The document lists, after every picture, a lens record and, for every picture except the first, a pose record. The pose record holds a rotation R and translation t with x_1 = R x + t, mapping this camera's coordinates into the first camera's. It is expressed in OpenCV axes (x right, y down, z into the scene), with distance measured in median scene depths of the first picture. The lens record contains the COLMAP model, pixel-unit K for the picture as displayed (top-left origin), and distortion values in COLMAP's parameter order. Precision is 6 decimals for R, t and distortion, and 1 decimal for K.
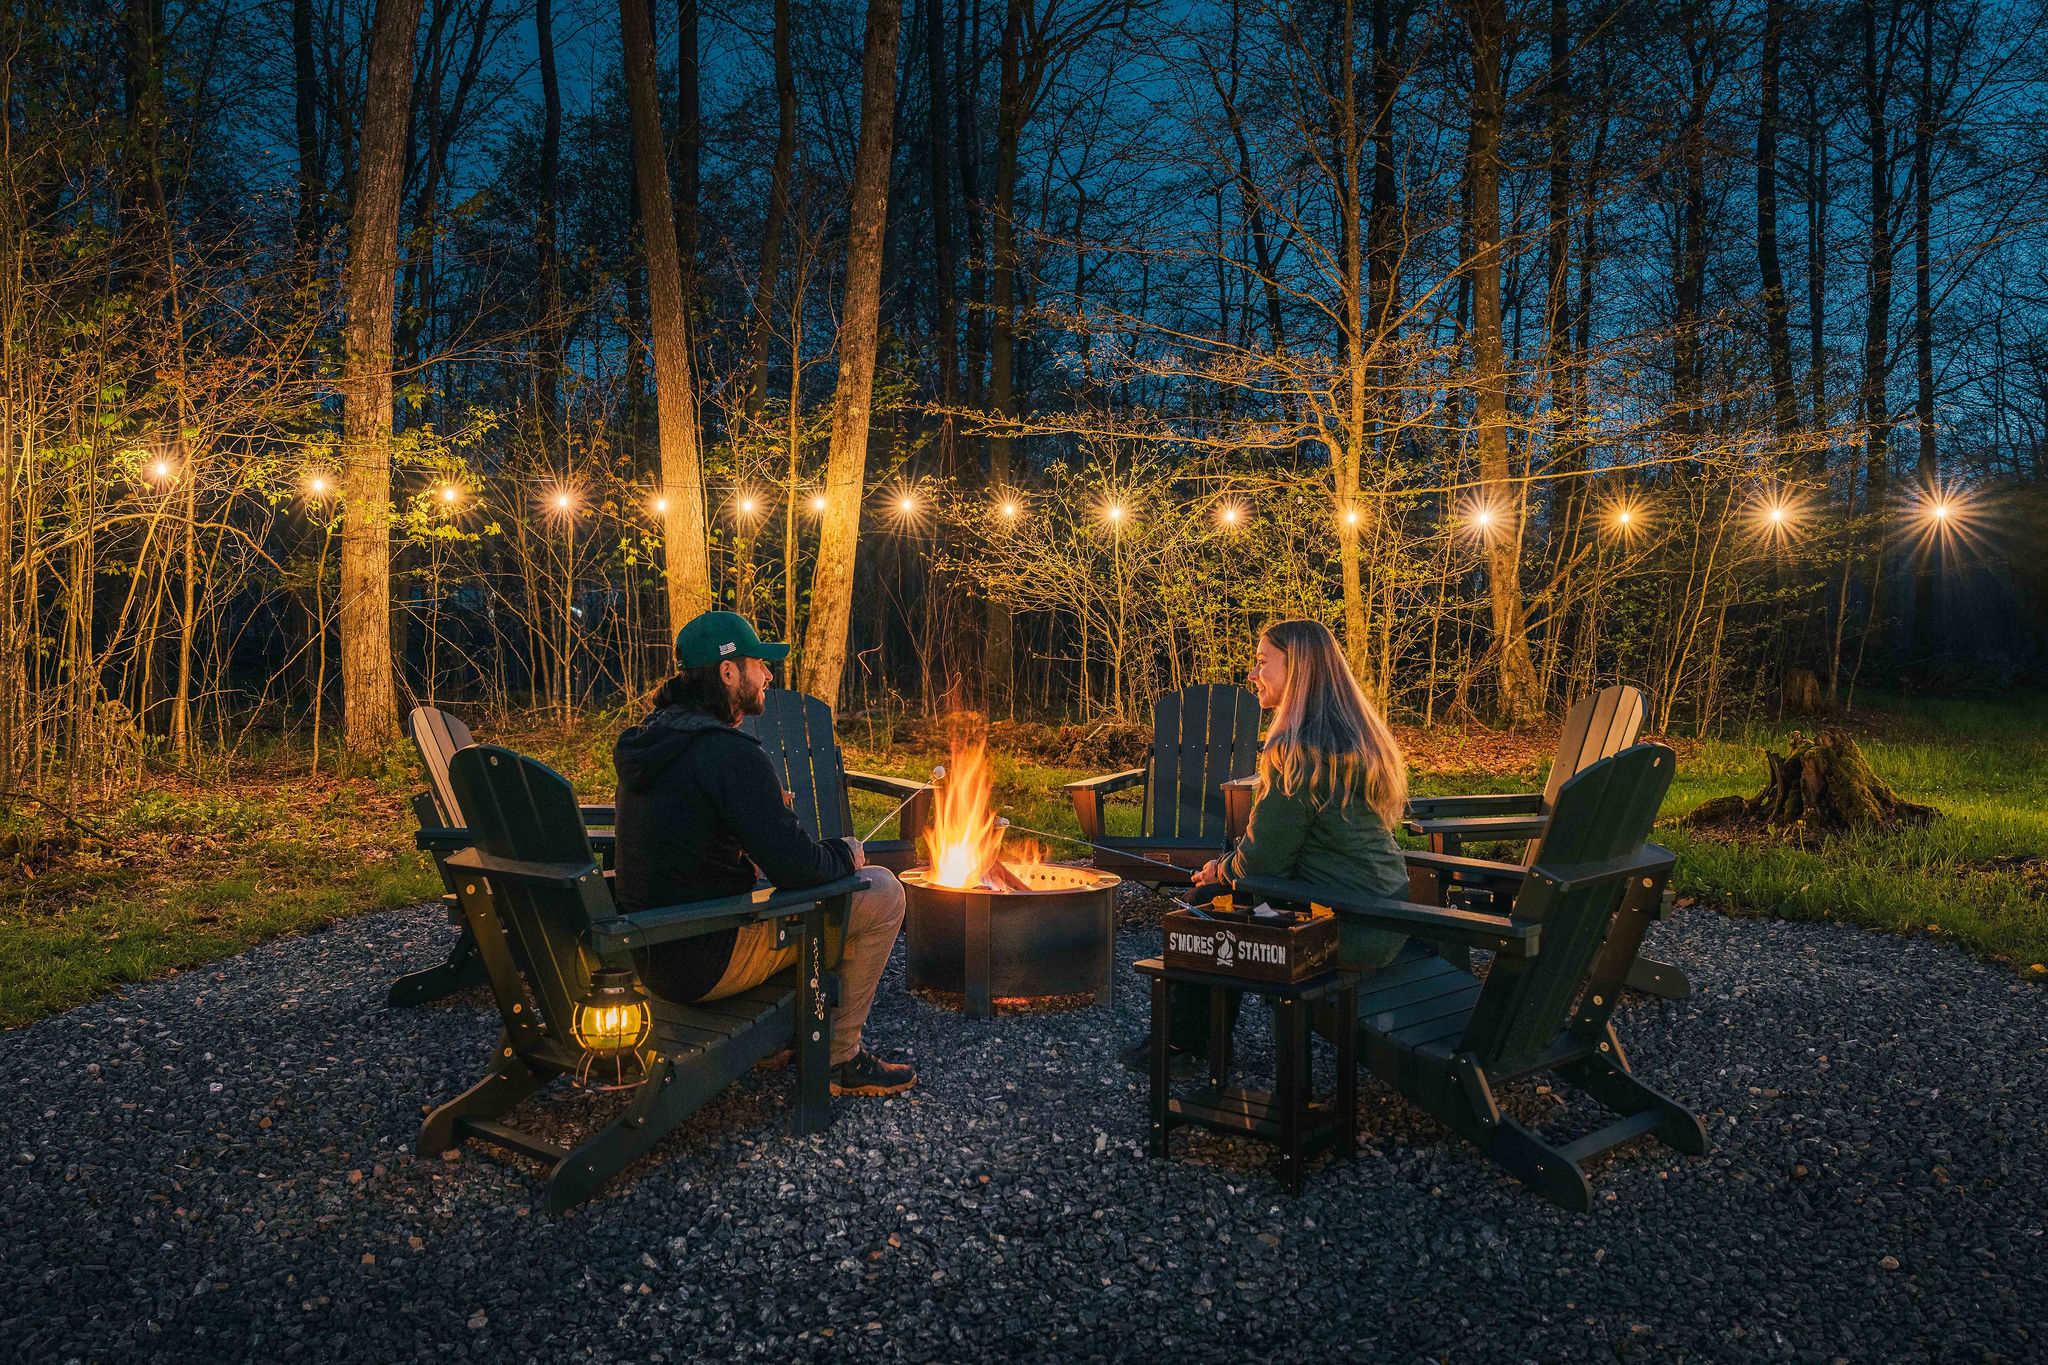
lens RADIAL K [[1327.1, 0, 1017.5], [0, 1327.1, 676.7], [0, 0, 1]] dist [-0.008572, -0.001558]
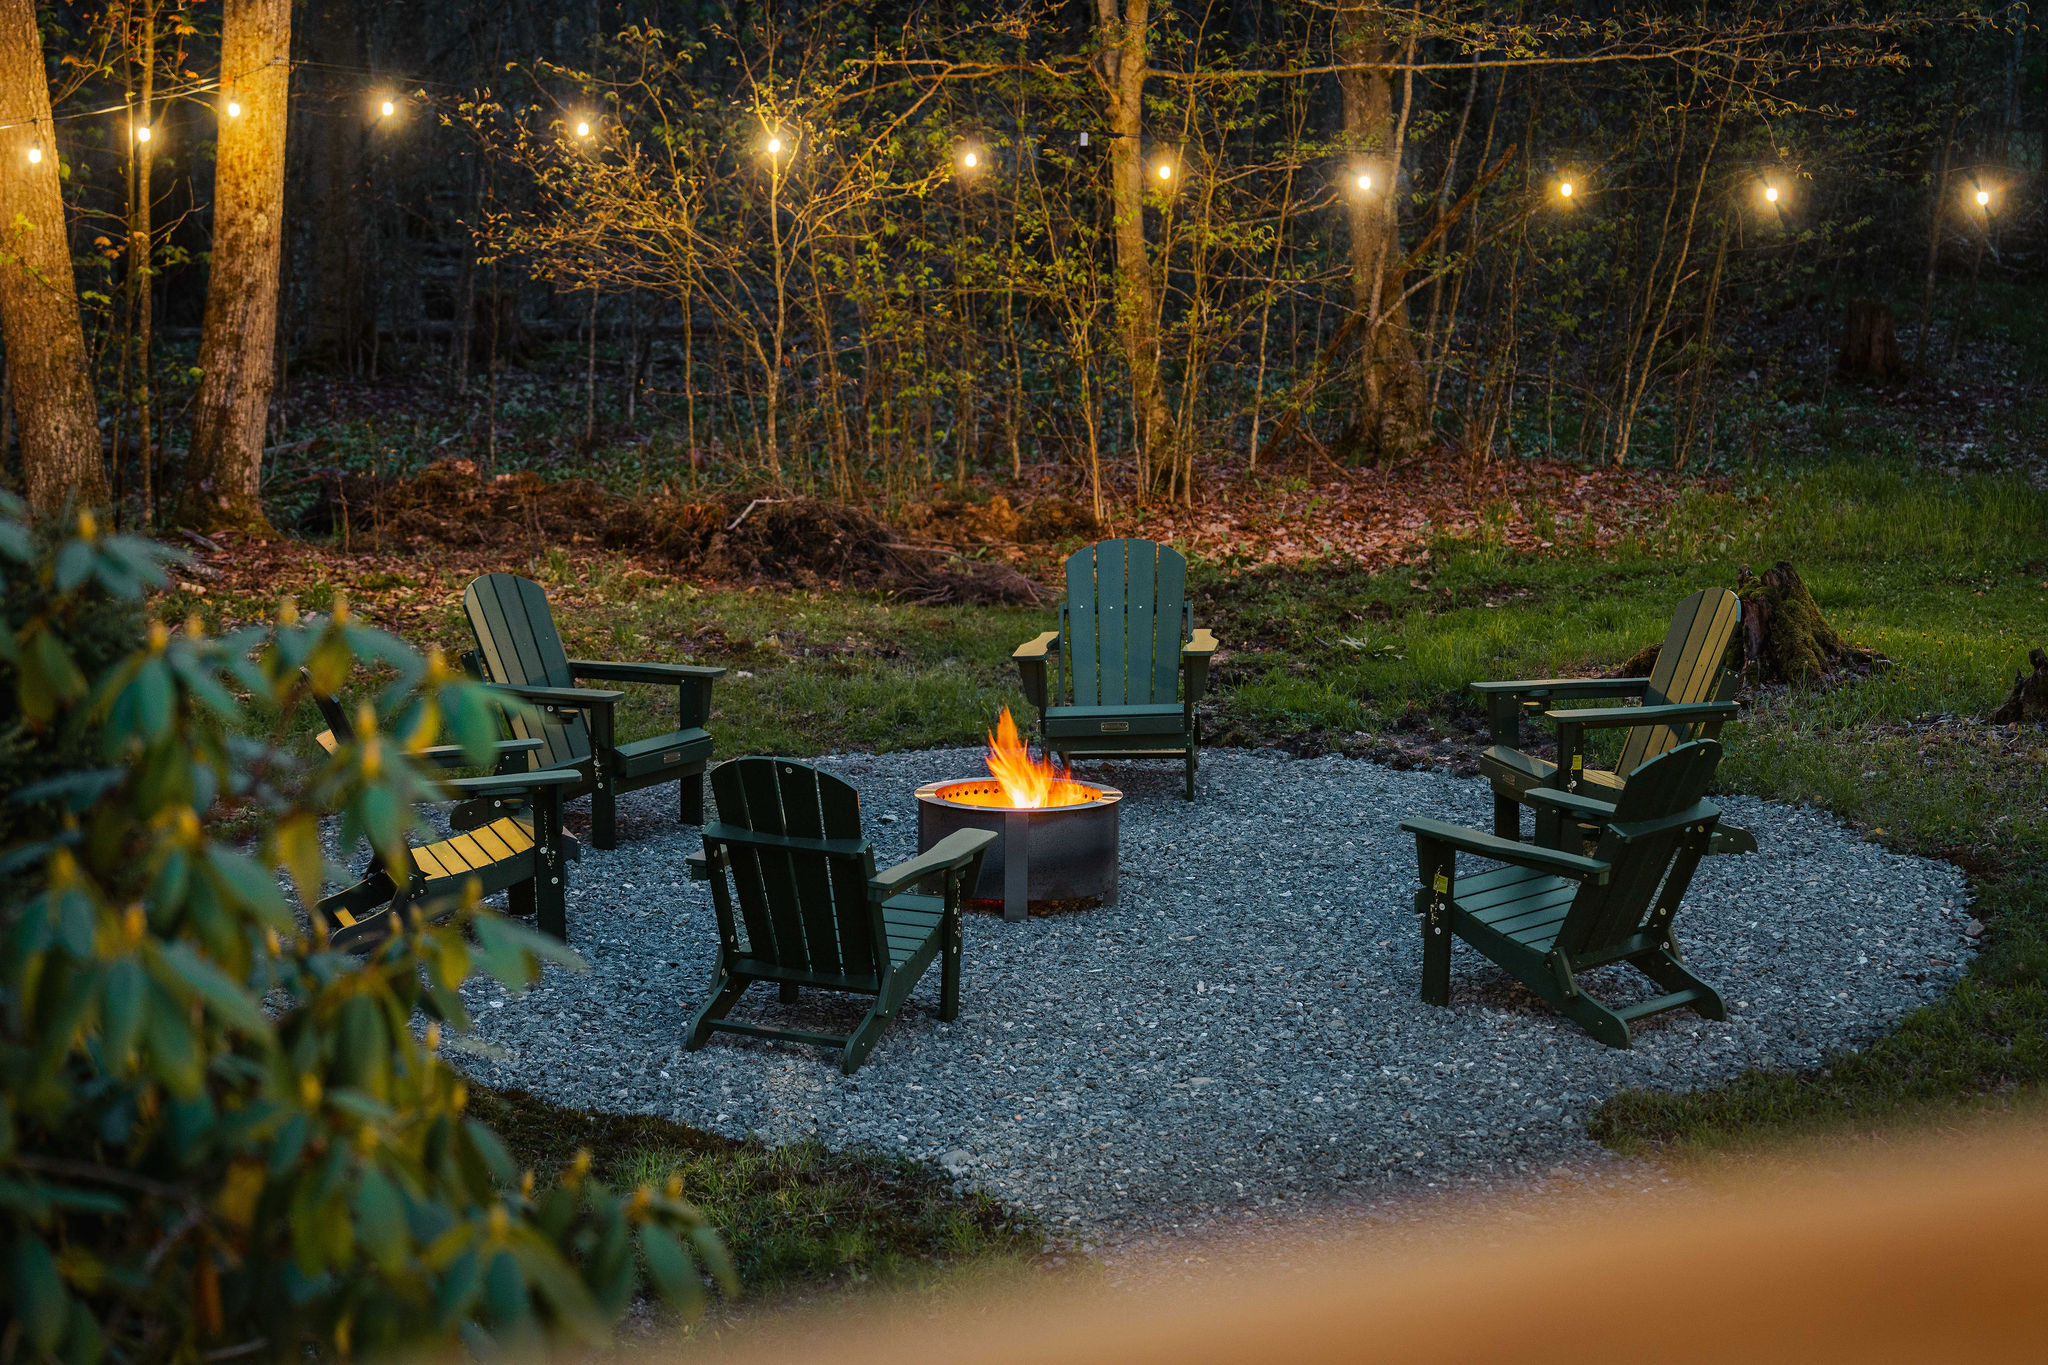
lens RADIAL K [[4242.9, 0, 1025.1], [0, 4242.9, 683.4], [0, 0, 1]] dist [0.085024, 0.000000]
pose [[0.954506, -0.040703, 0.295401, -0.374498], [-0.005687, 0.987975, 0.154509, -0.172935], [-0.298137, -0.149159, 0.942797, -0.821118]]
